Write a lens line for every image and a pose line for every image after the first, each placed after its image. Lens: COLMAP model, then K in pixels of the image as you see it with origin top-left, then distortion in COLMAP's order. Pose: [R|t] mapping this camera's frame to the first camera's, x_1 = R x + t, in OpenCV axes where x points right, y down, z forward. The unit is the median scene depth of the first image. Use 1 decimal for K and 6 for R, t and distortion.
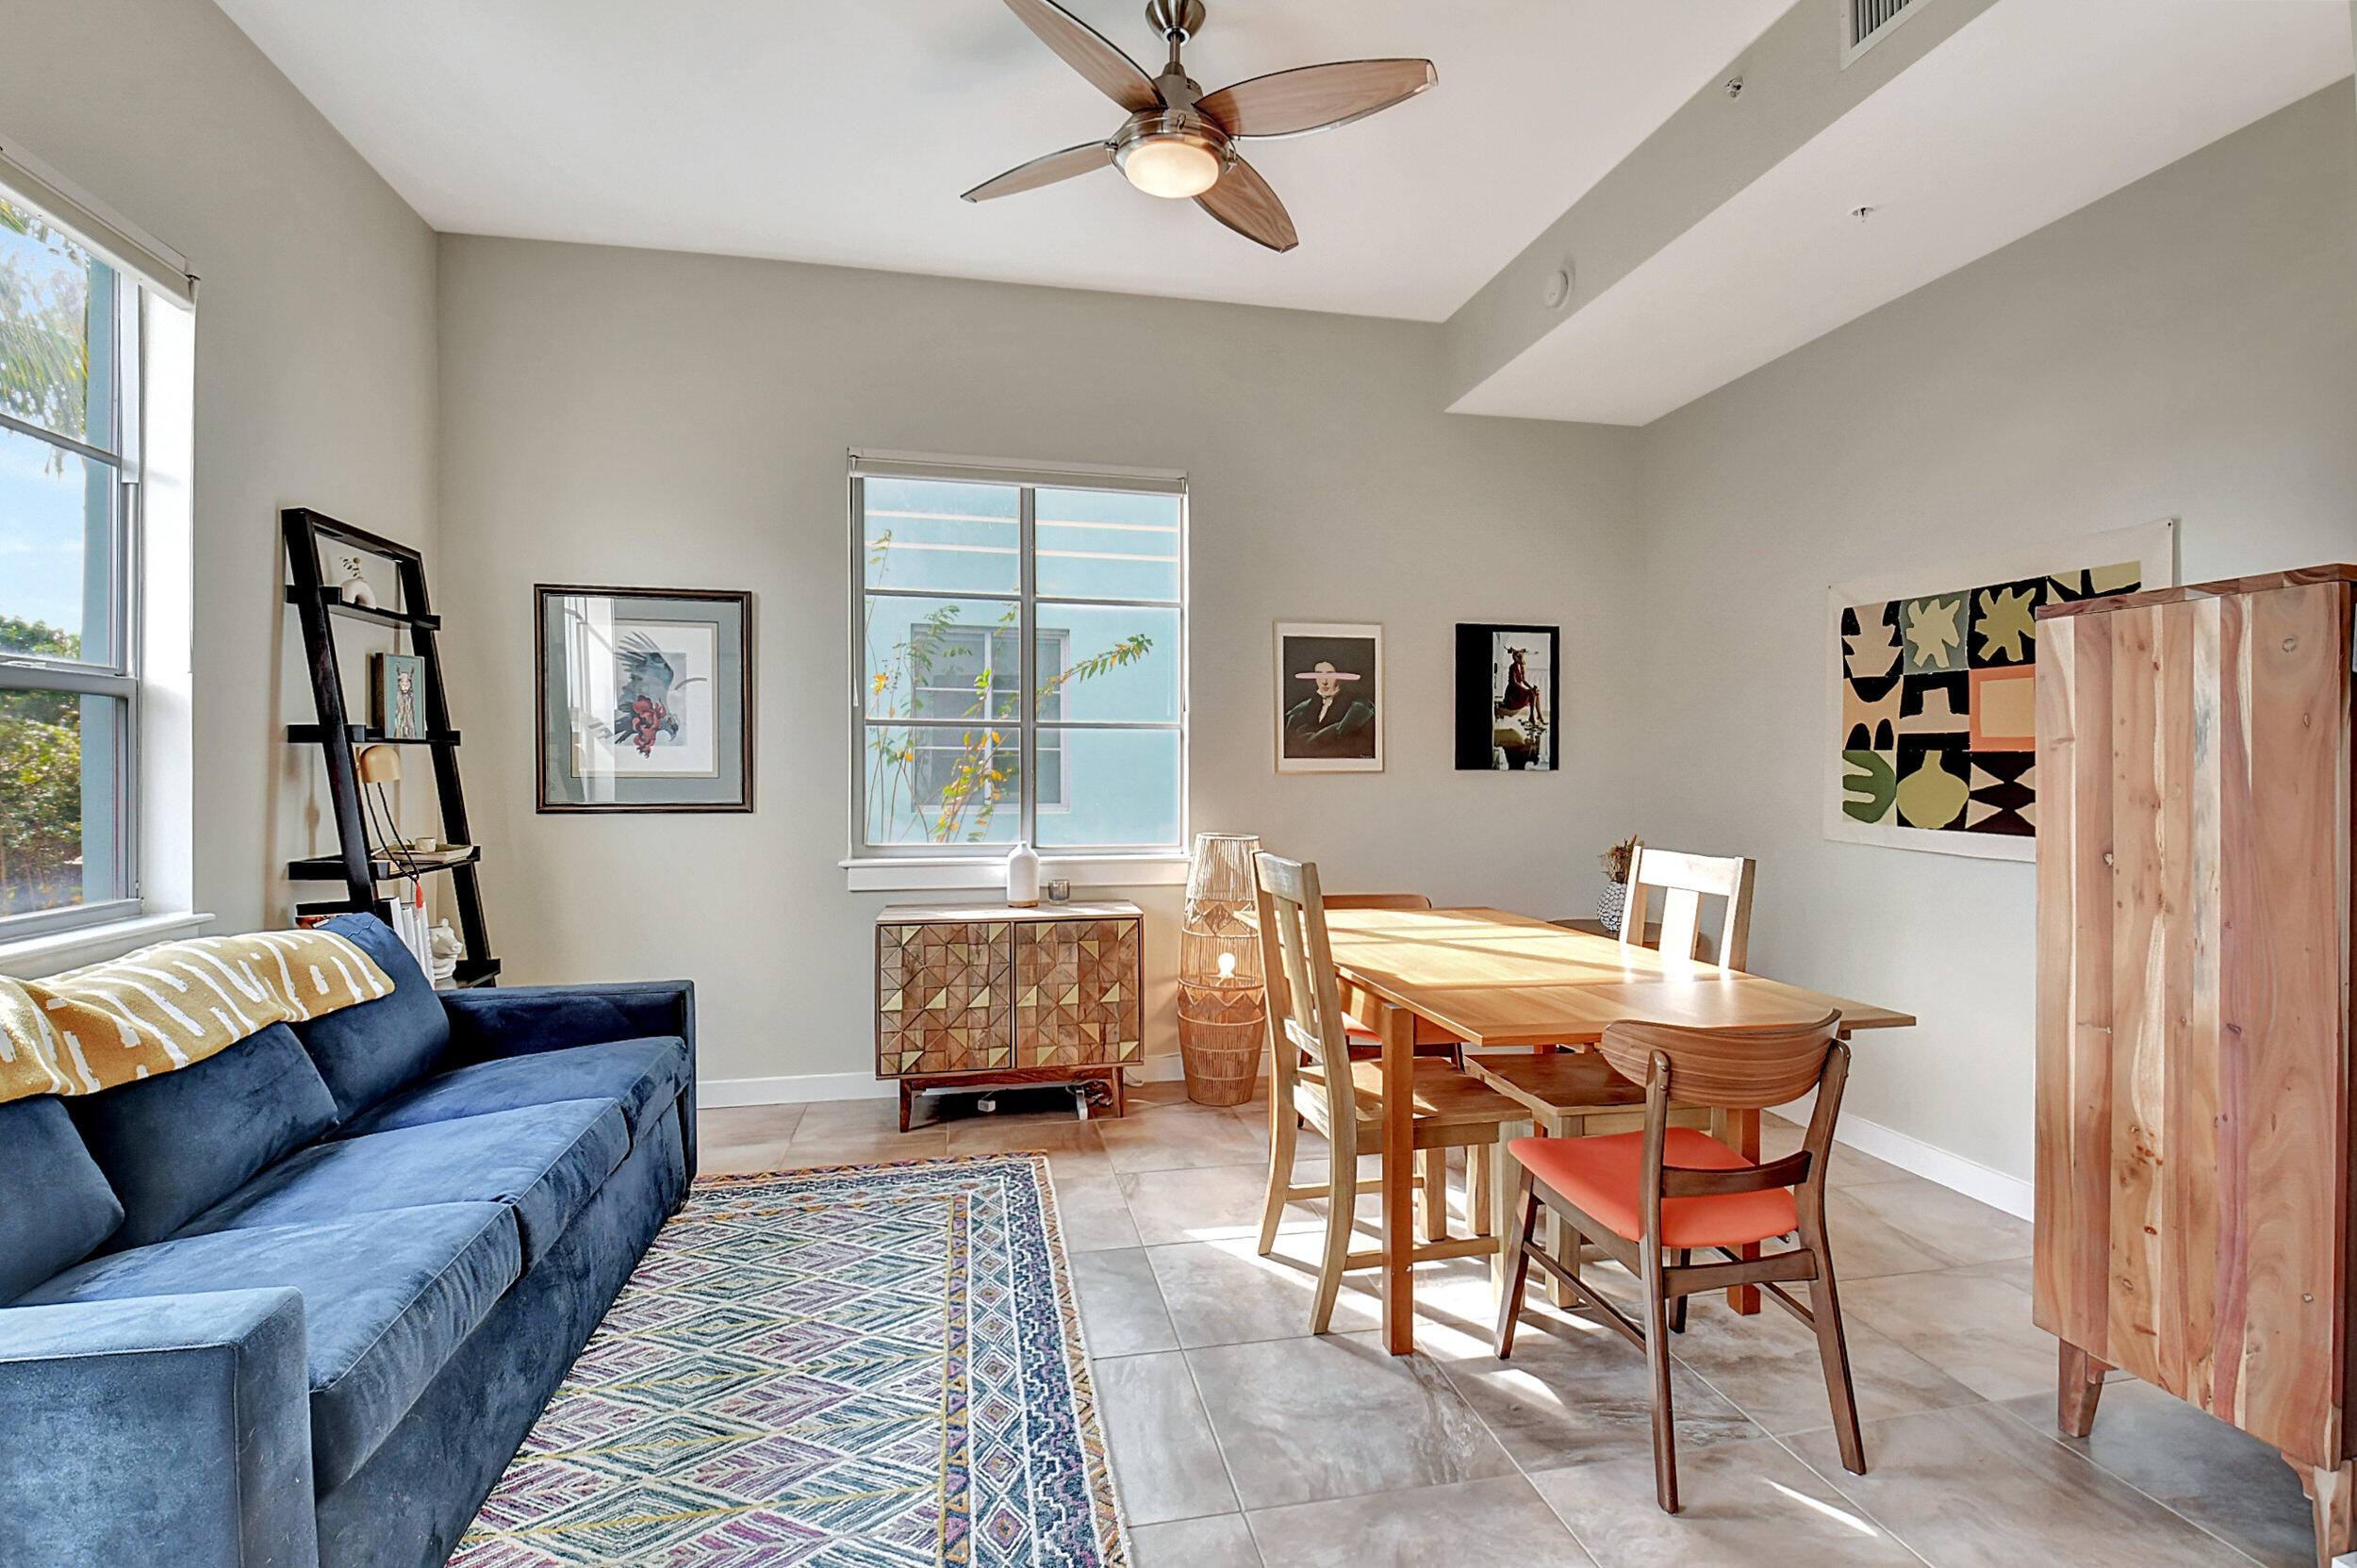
lens RADIAL K [[1071.2, 0, 1185.5], [0, 1071.2, 761.2], [0, 0, 1]] dist [-0.001544, -0.000255]
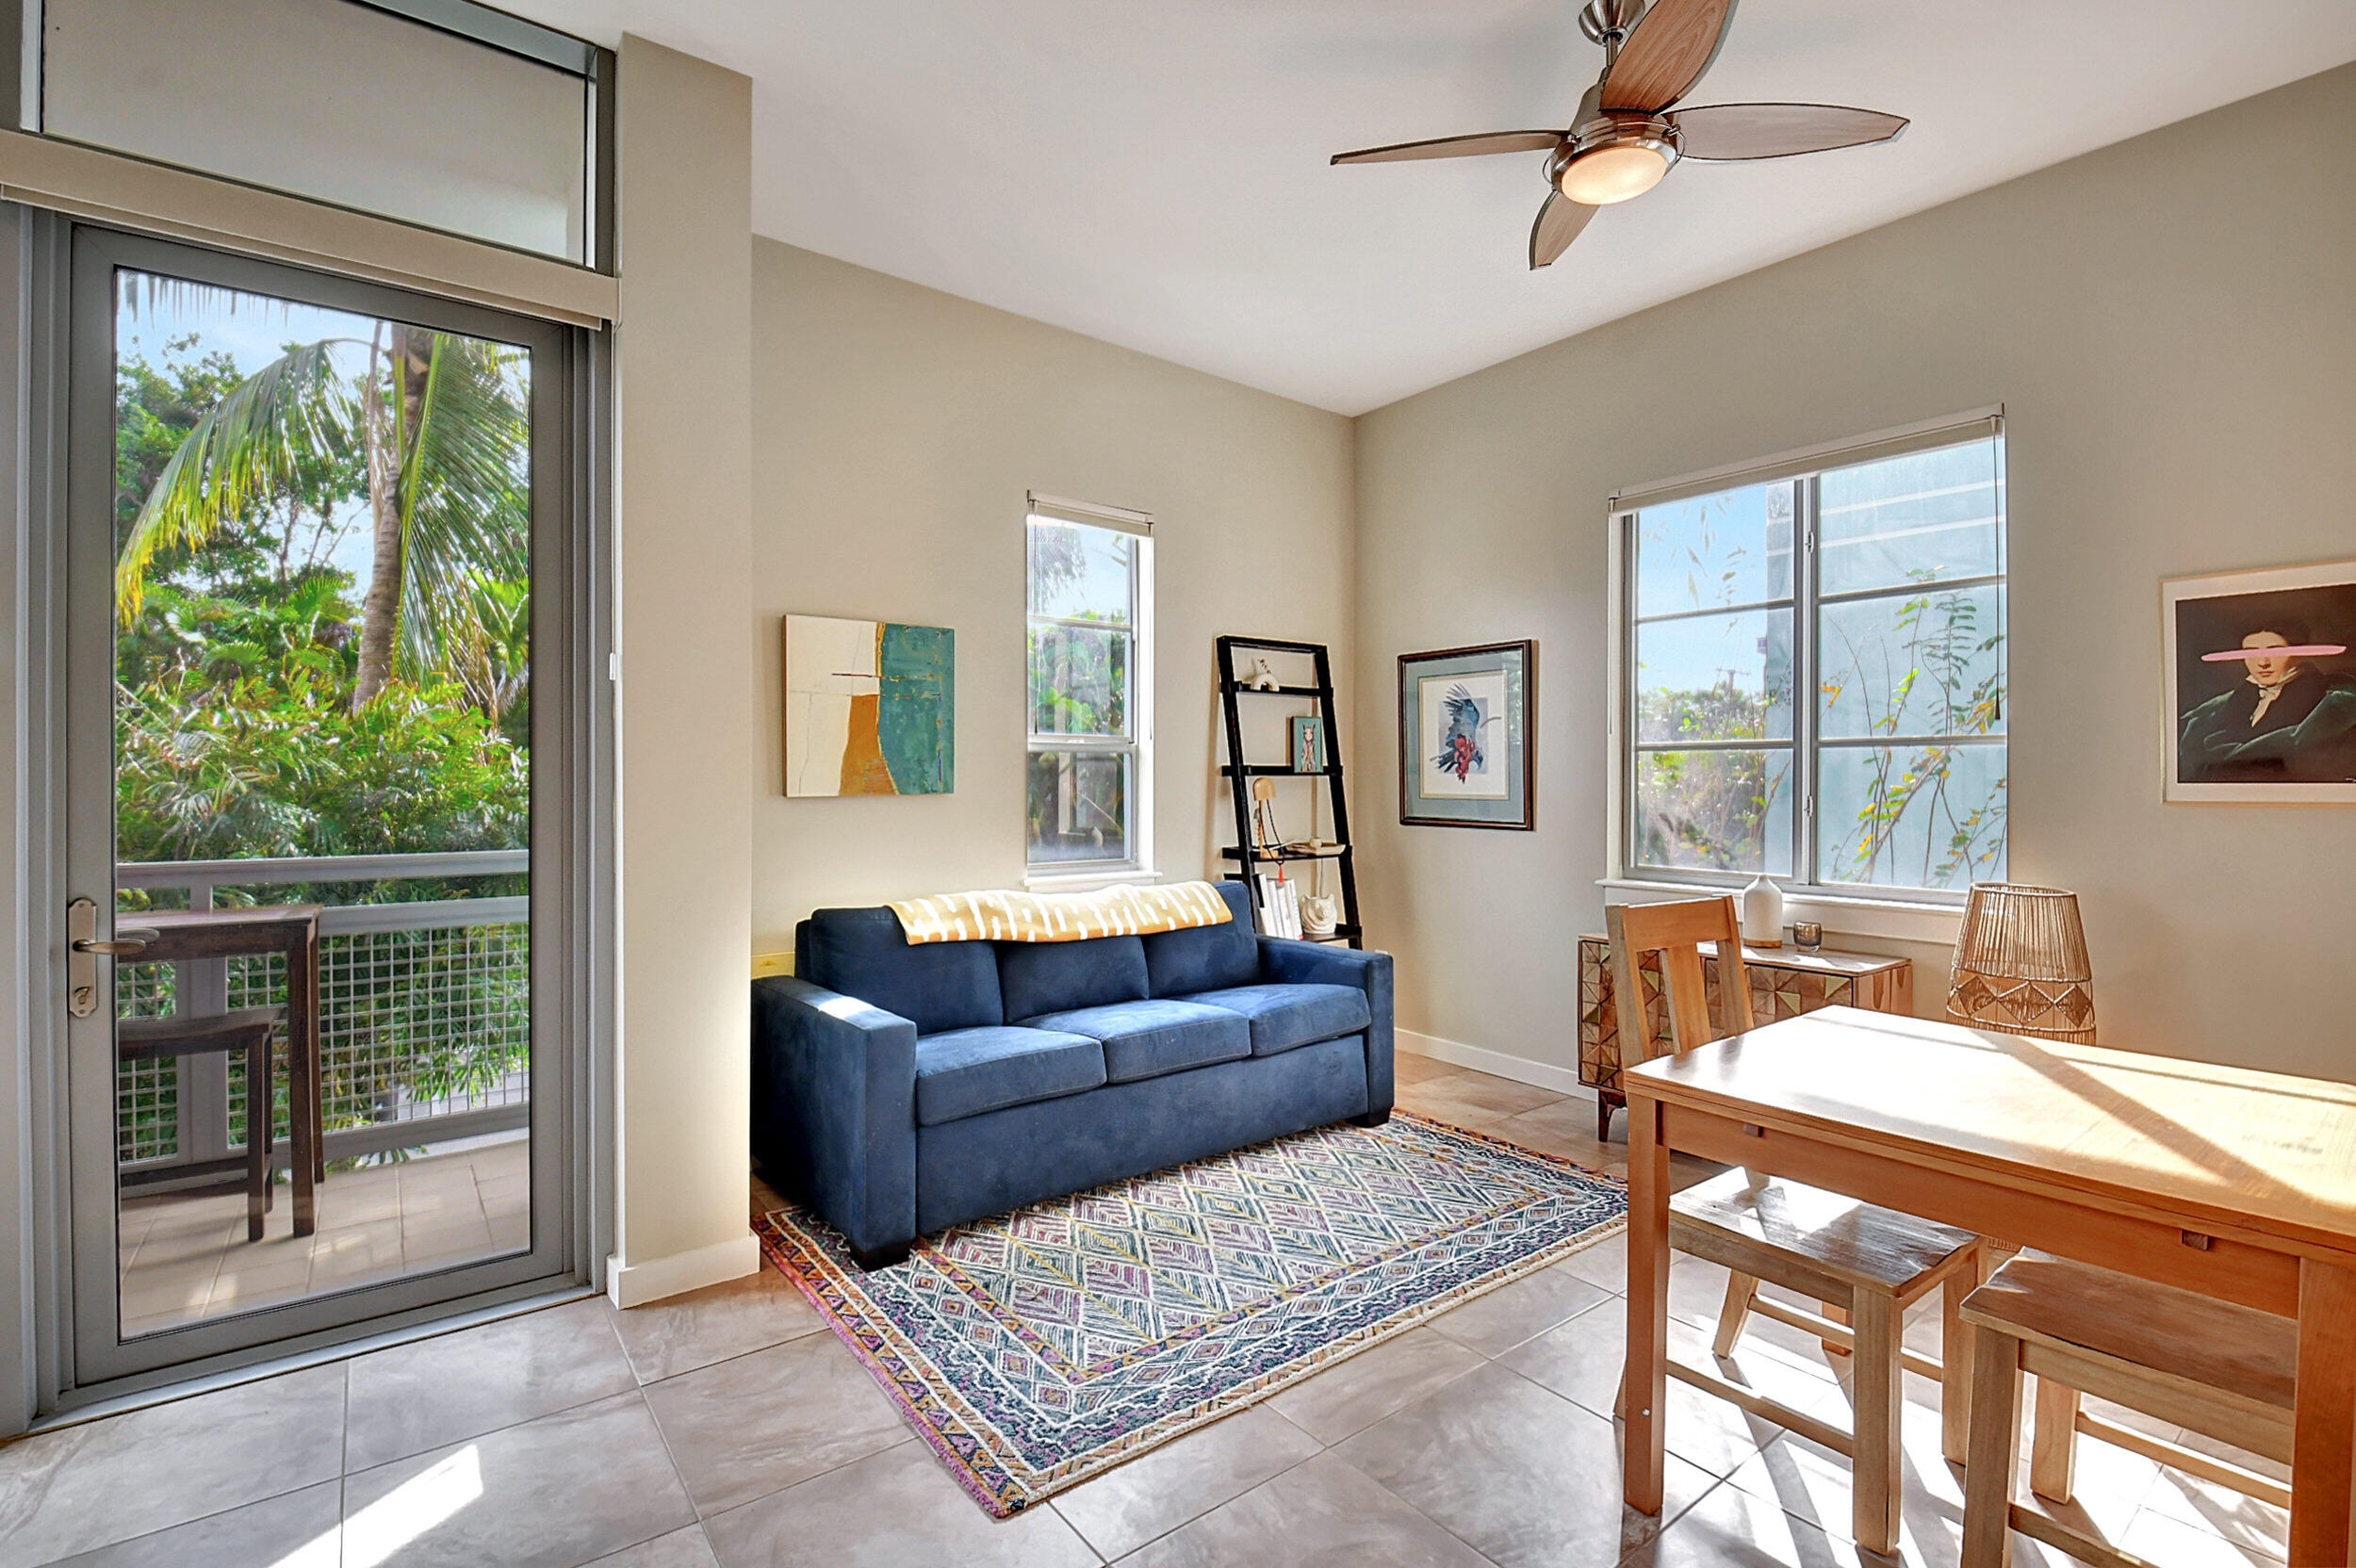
lens RADIAL K [[1062.5, 0, 1192.3], [0, 1062.5, 775.9], [0, 0, 1]] dist [0.037532, -0.037829]
pose [[0.439520, -0.005485, -0.898216, 0.558588], [0.004775, 0.999981, -0.003769, -0.010272], [0.898220, -0.002633, 0.439538, 0.197558]]
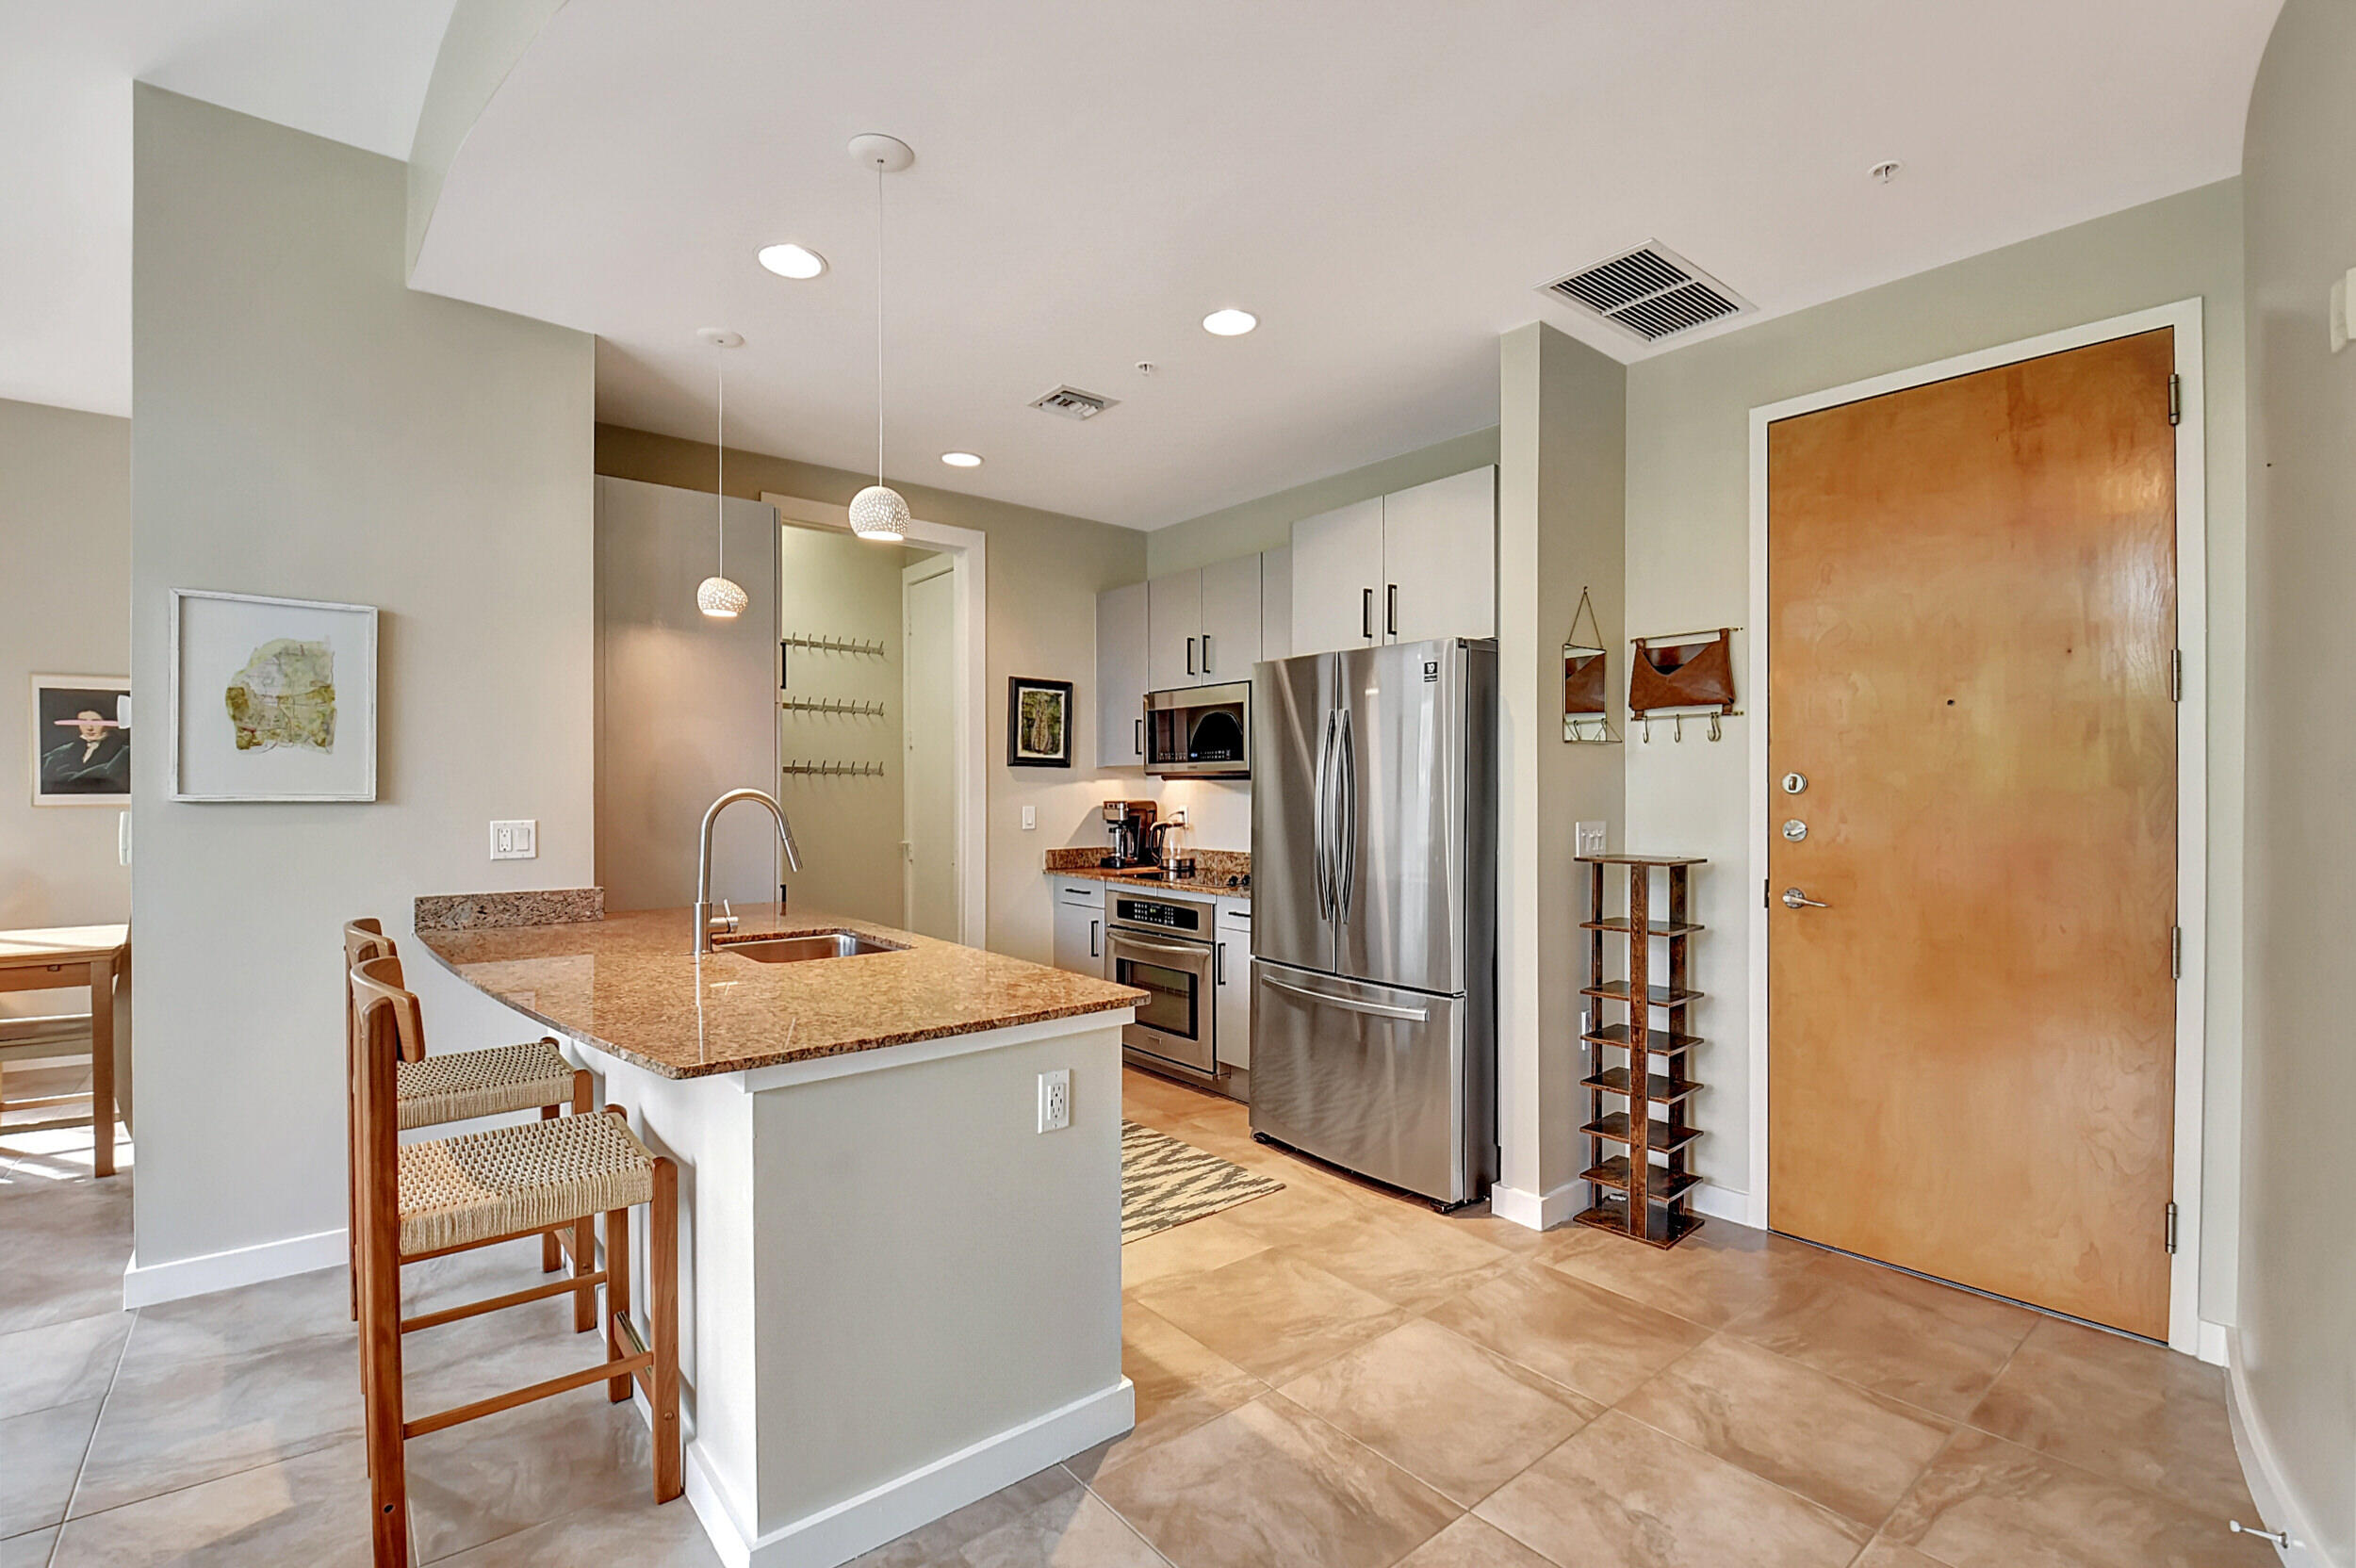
lens RADIAL K [[1042.1, 0, 1182.9], [0, 1042.1, 786.6], [0, 0, 1]] dist [0.012152, -0.025187]
pose [[0.883554, -0.000932, 0.468328, 0.882513], [-0.001903, 0.999983, 0.005582, -0.026261], [-0.468325, -0.005823, 0.883537, -0.718636]]
